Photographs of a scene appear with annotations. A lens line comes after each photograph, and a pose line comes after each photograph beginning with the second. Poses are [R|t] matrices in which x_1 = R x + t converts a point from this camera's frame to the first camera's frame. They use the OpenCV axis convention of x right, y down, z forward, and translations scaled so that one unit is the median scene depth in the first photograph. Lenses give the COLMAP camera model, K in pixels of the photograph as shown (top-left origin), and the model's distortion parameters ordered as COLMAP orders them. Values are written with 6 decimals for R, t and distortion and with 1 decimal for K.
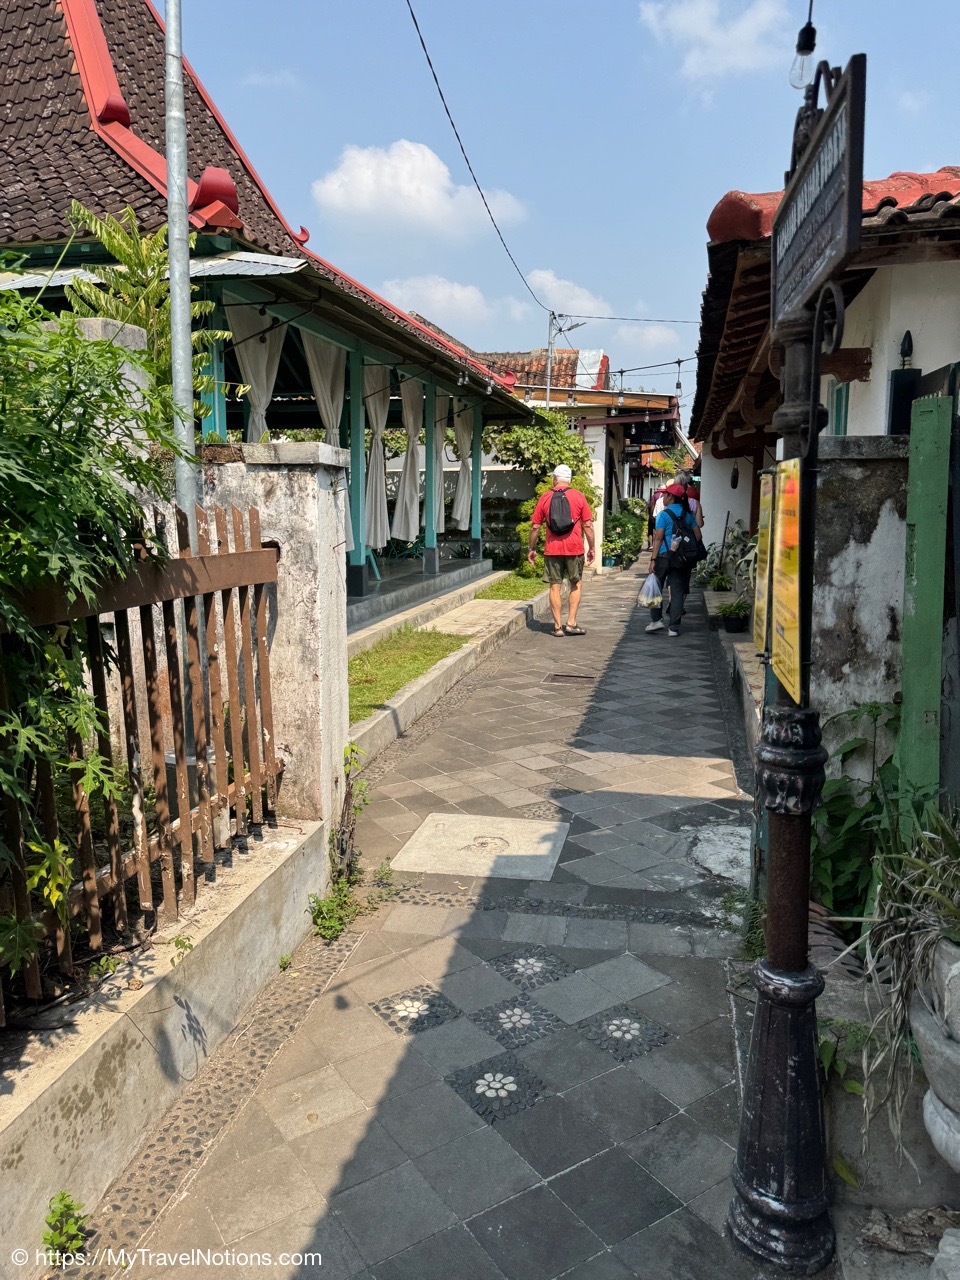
lens RADIAL K [[900.1, 0, 478.4], [0, 900.1, 642.0], [0, 0, 1]] dist [0.002369, -0.003636]
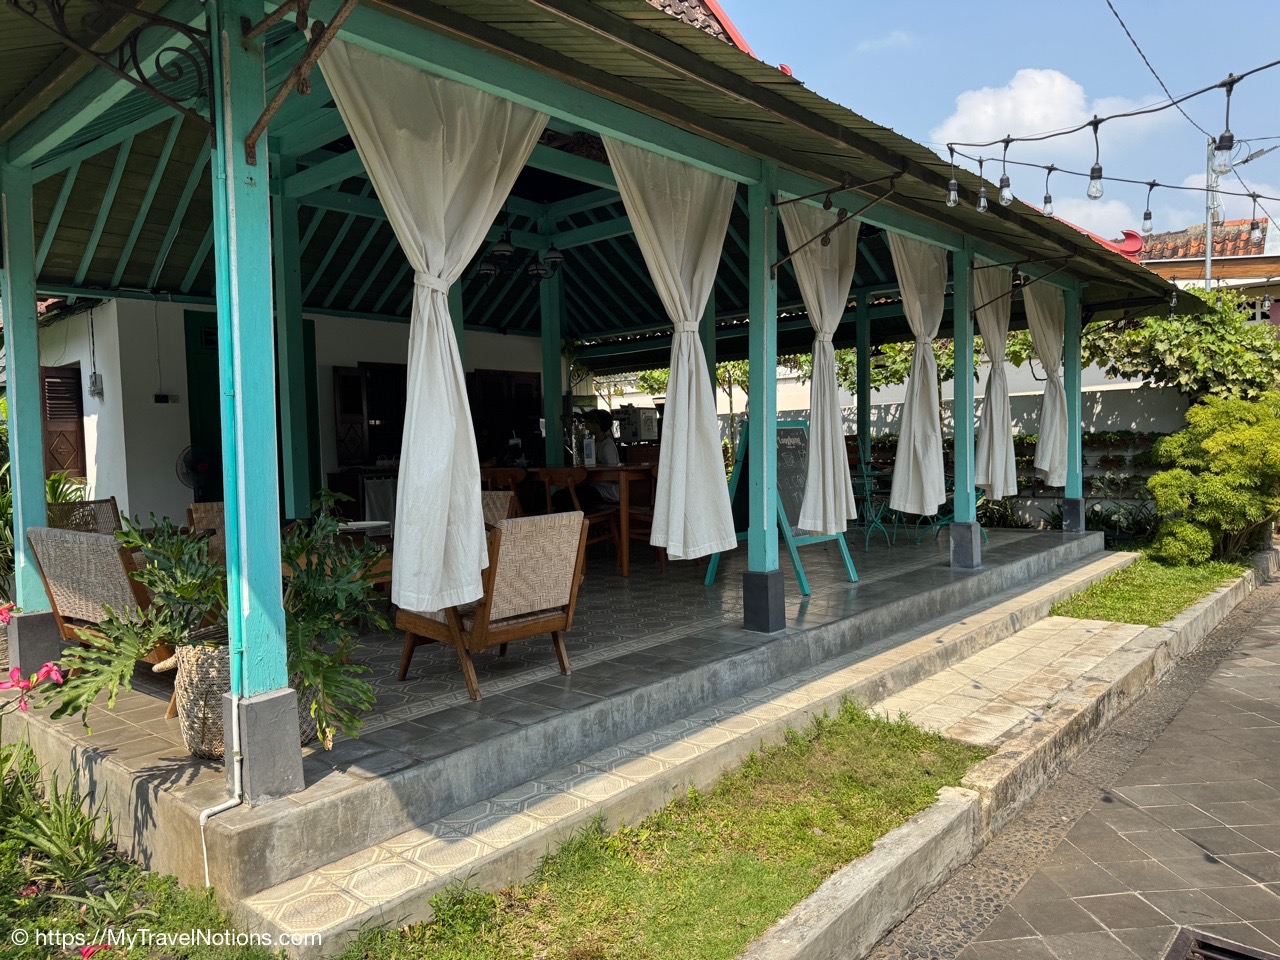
lens RADIAL K [[900.1, 0, 635.8], [0, 900.1, 468.3], [0, 0, 1]] dist [0.002369, -0.003636]
pose [[0.872975, -0.016133, -0.487498, 0.034816], [-0.044512, 0.992647, -0.112560, -0.049677], [0.485729, 0.119962, 0.865838, 0.299451]]
